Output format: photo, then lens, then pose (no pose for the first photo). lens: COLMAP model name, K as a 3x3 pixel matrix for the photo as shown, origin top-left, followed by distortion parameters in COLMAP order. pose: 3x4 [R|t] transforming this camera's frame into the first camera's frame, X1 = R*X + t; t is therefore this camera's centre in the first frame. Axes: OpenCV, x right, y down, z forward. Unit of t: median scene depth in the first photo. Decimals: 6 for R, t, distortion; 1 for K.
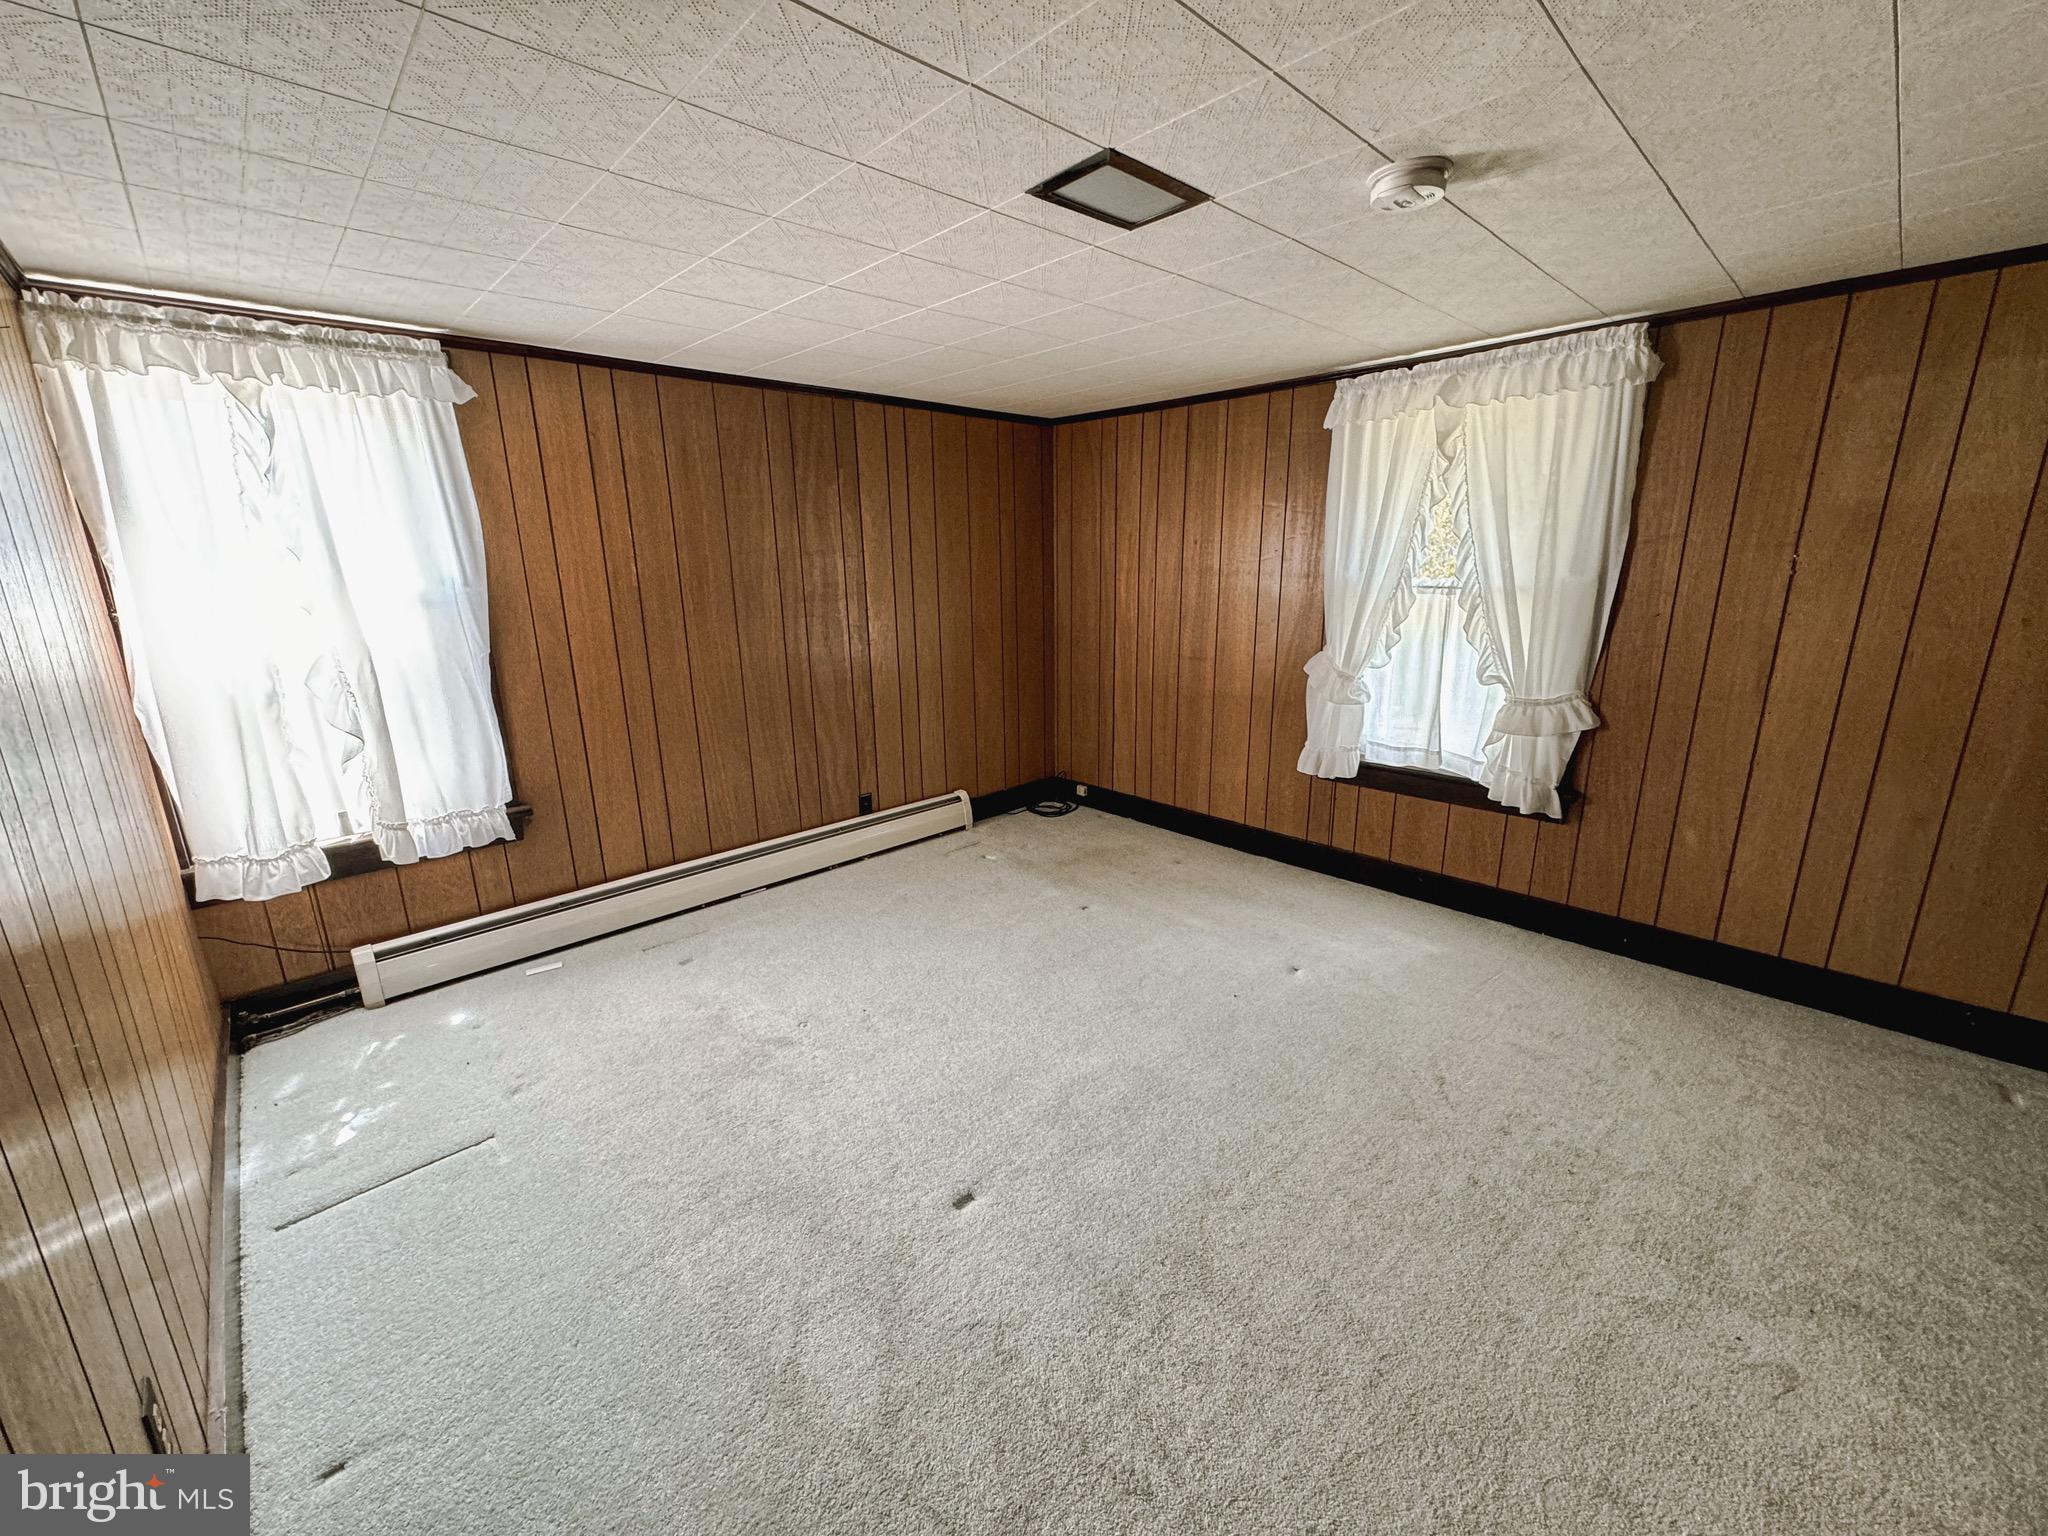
lens RADIAL K [[816.1, 0, 1023.1], [0, 816.1, 765.9], [0, 0, 1]] dist [-0.000735, 0.000369]
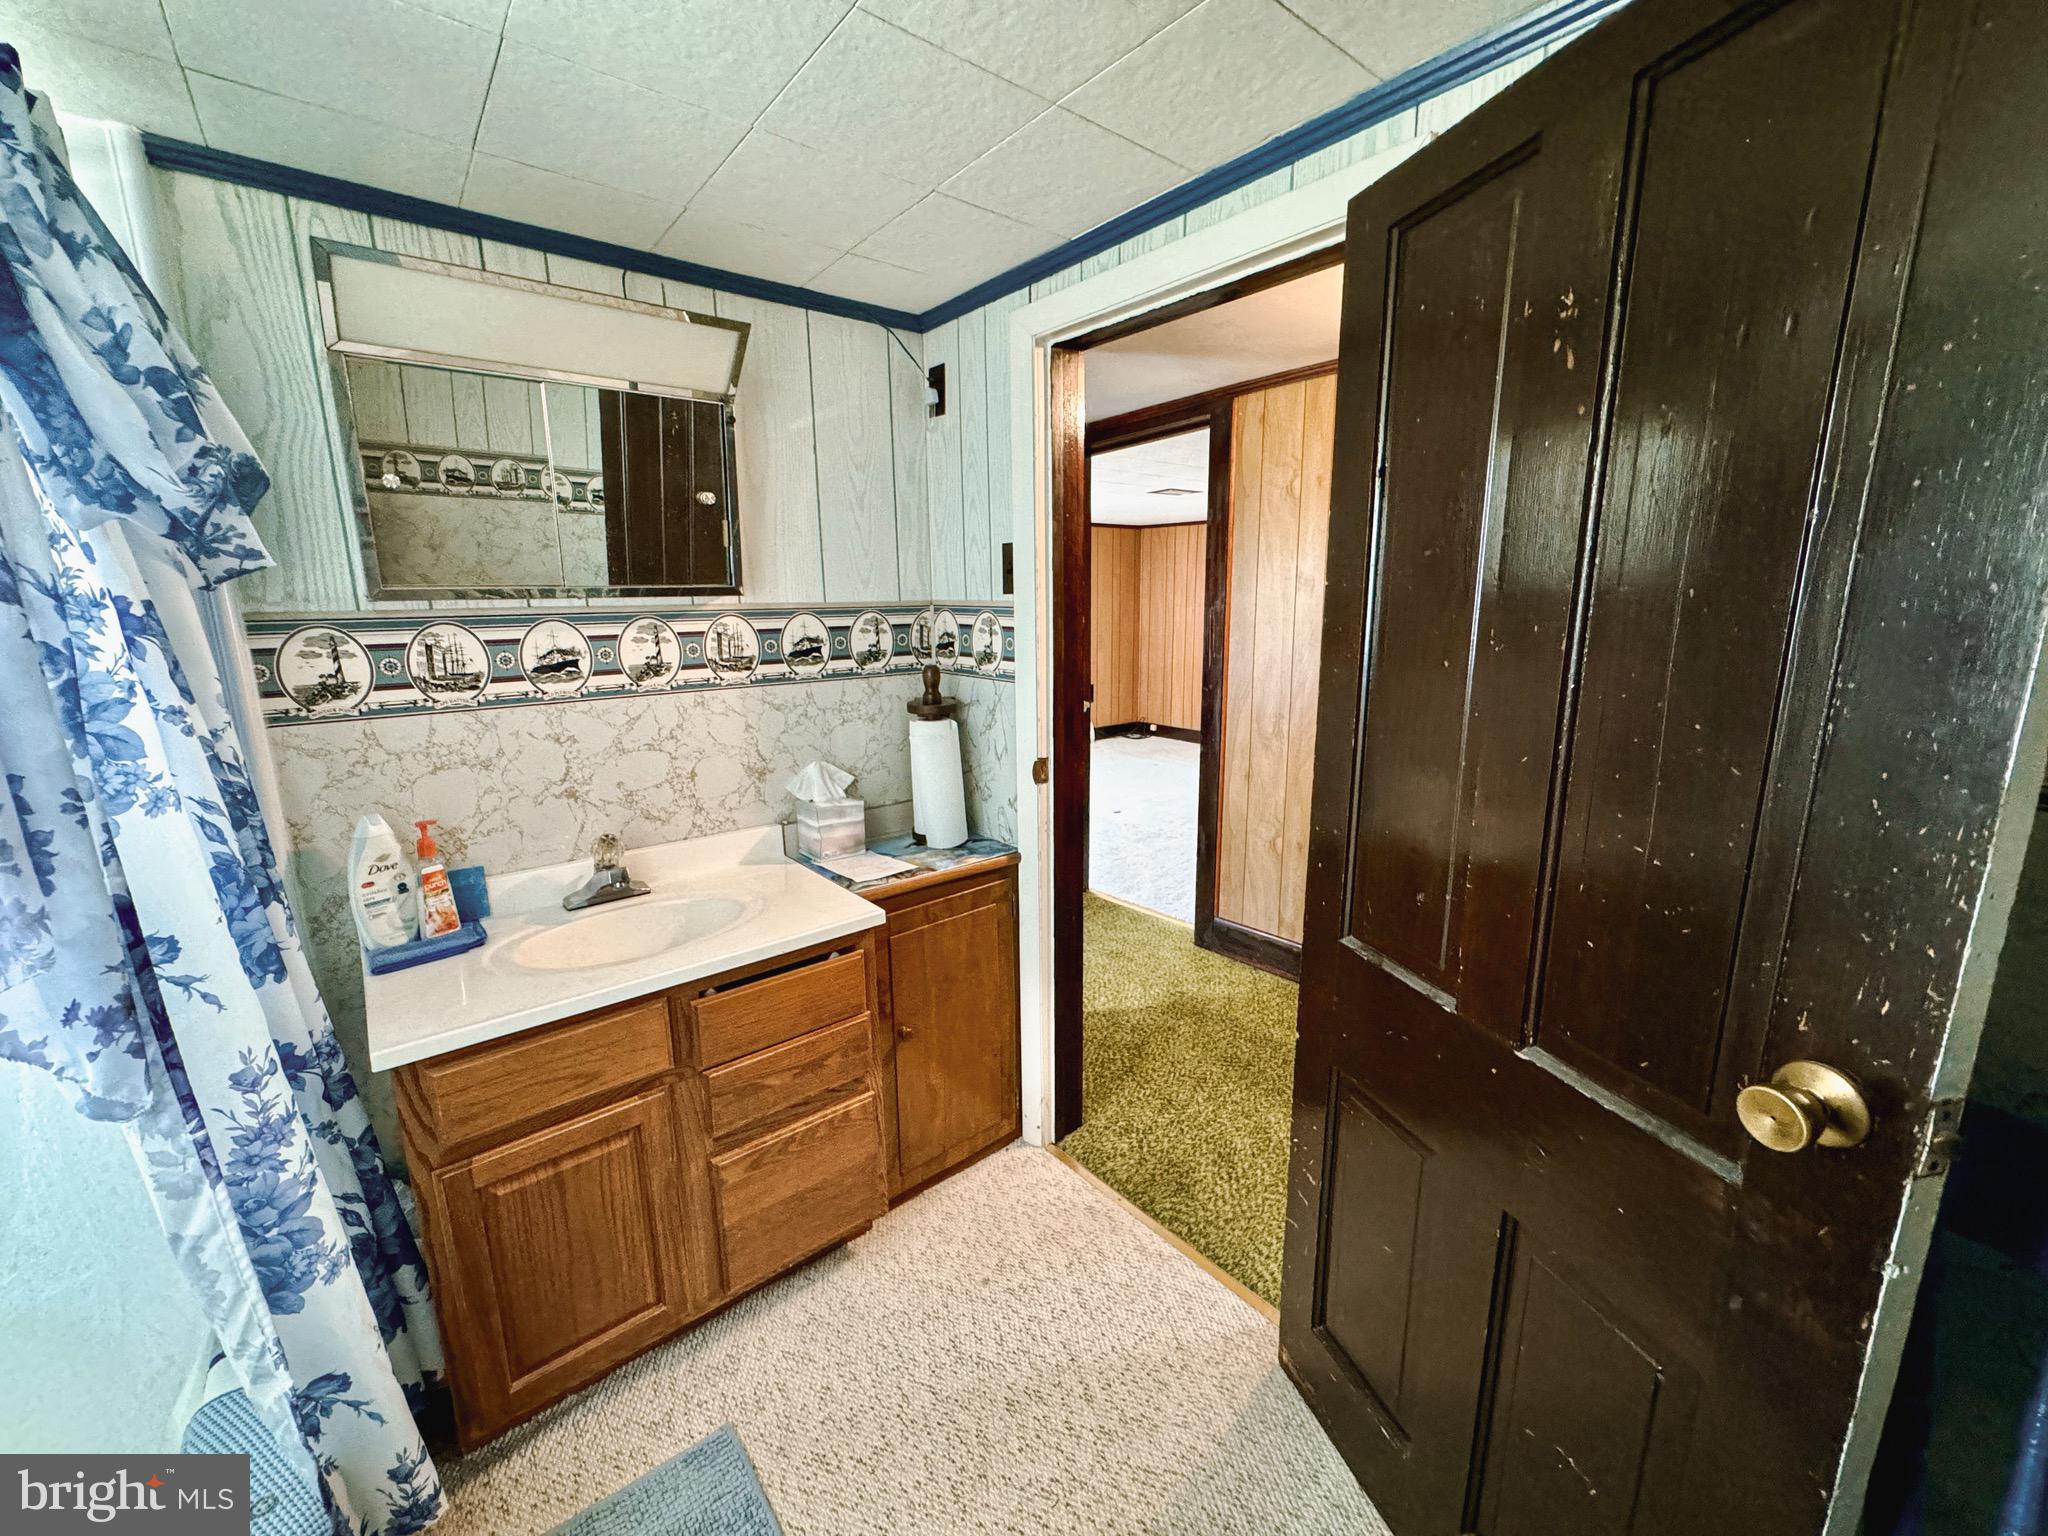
lens RADIAL K [[816.1, 0, 1023.1], [0, 816.1, 759.9], [0, 0, 1]] dist [-0.000735, 0.000369]
pose [[0.996418, 0.017712, -0.082691, -0.138936], [-0.021359, 0.998828, -0.043431, 0.402862], [0.081825, 0.045042, 0.995628, -1.756826]]
